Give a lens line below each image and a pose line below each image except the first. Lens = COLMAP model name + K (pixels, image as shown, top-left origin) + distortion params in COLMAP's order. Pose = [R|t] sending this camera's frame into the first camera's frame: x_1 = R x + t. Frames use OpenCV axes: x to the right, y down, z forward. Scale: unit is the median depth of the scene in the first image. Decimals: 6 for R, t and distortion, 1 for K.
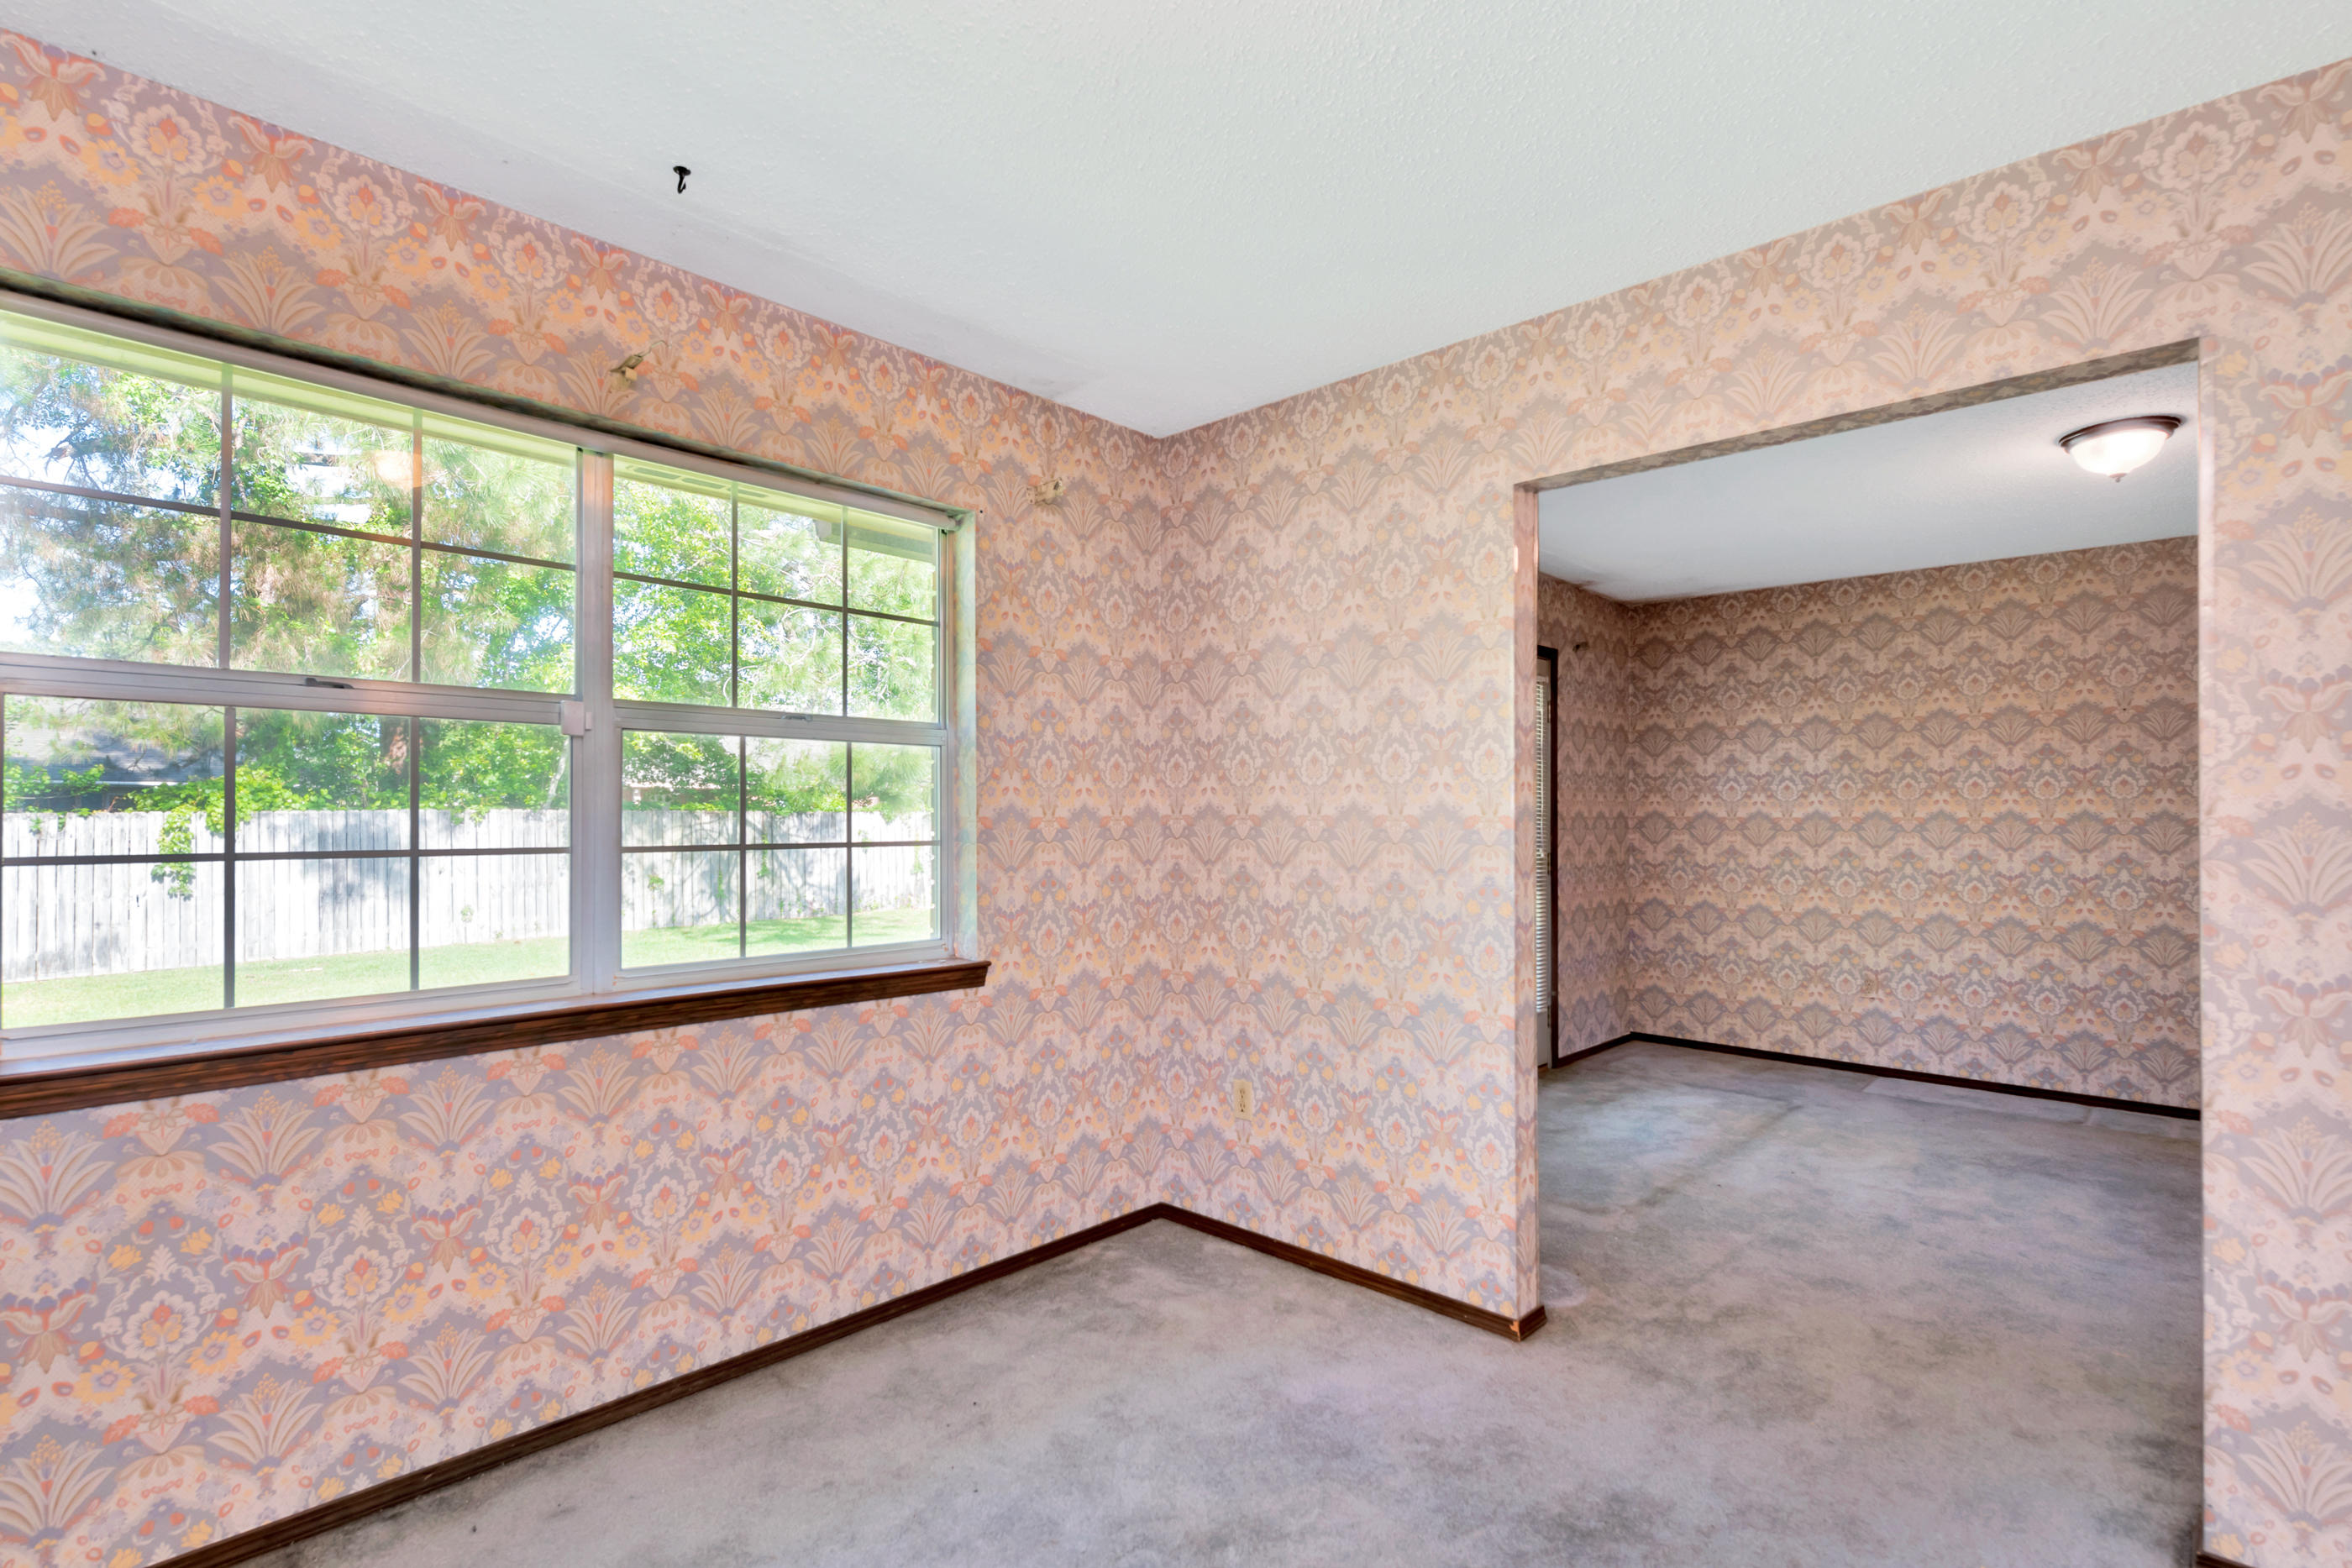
lens RADIAL K [[1109.5, 0, 1199.7], [0, 1109.5, 808.4], [0, 0, 1]] dist [0.007360, -0.005690]
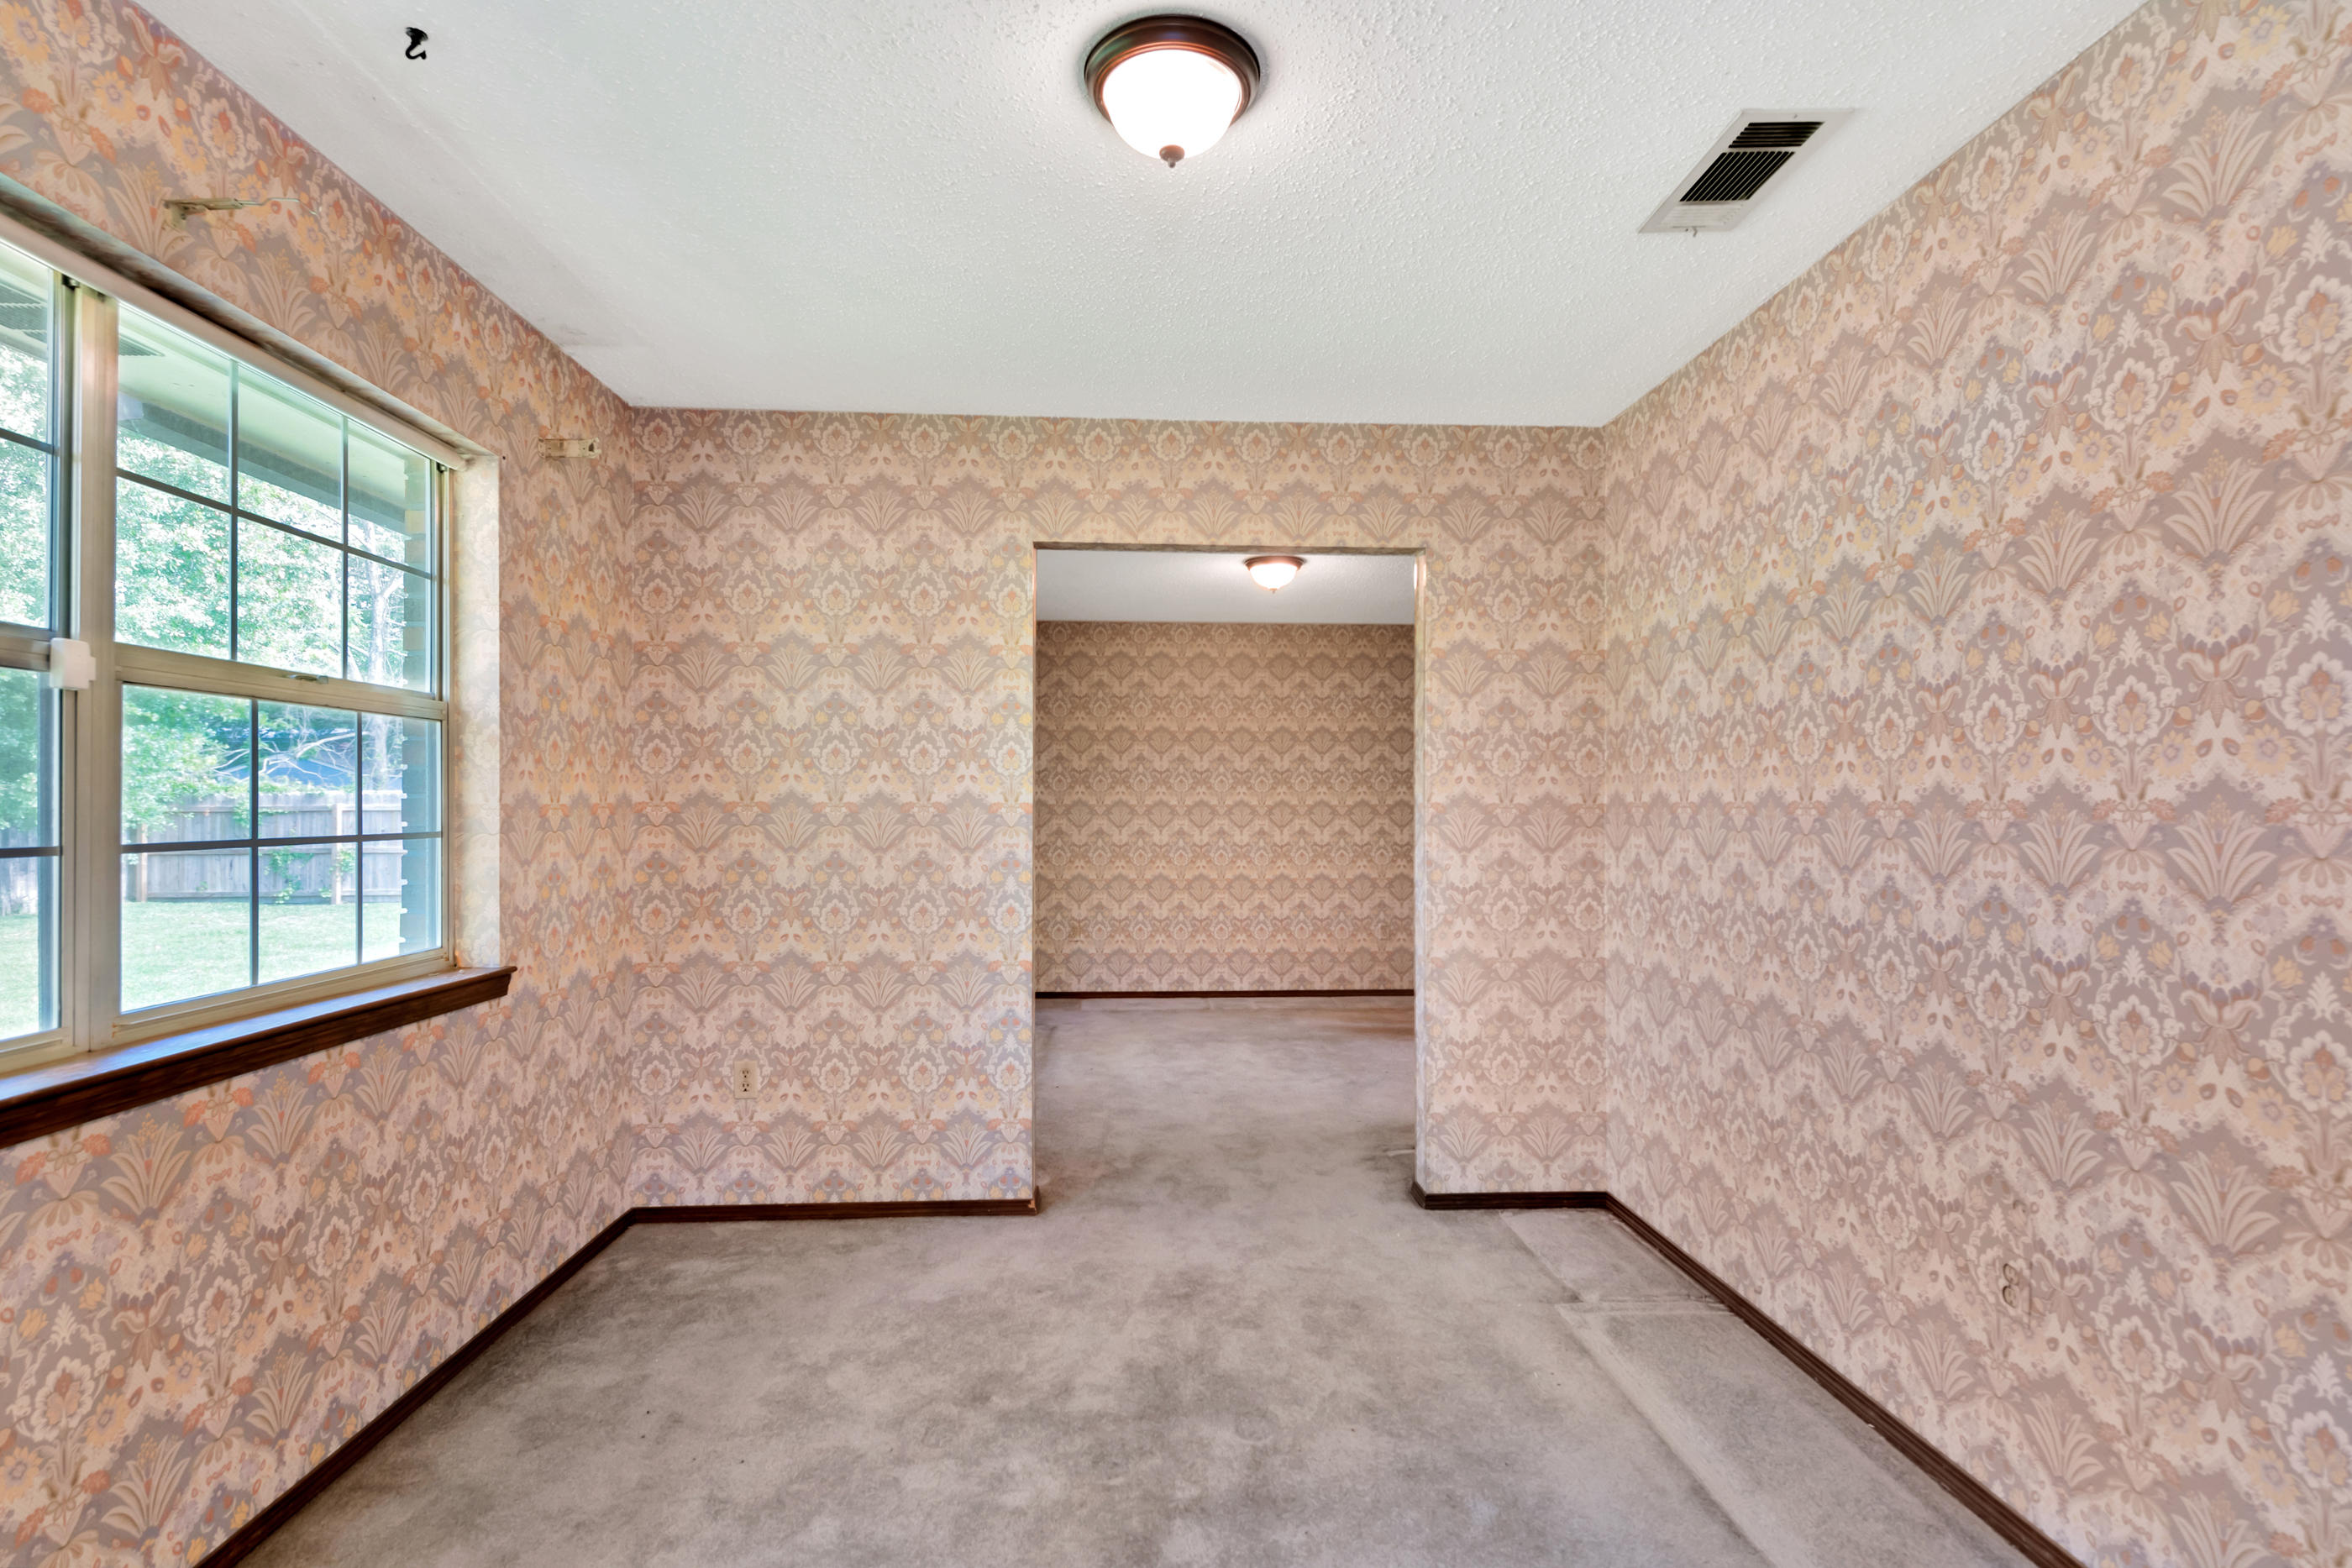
lens RADIAL K [[1109.5, 0, 1174.9], [0, 1109.5, 796.4], [0, 0, 1]] dist [0.007360, -0.005690]
pose [[0.692243, 0.004734, 0.721649, -0.467181], [-0.005143, 0.999985, -0.001626, 0.000246], [-0.721646, -0.002586, 0.692258, 0.002625]]
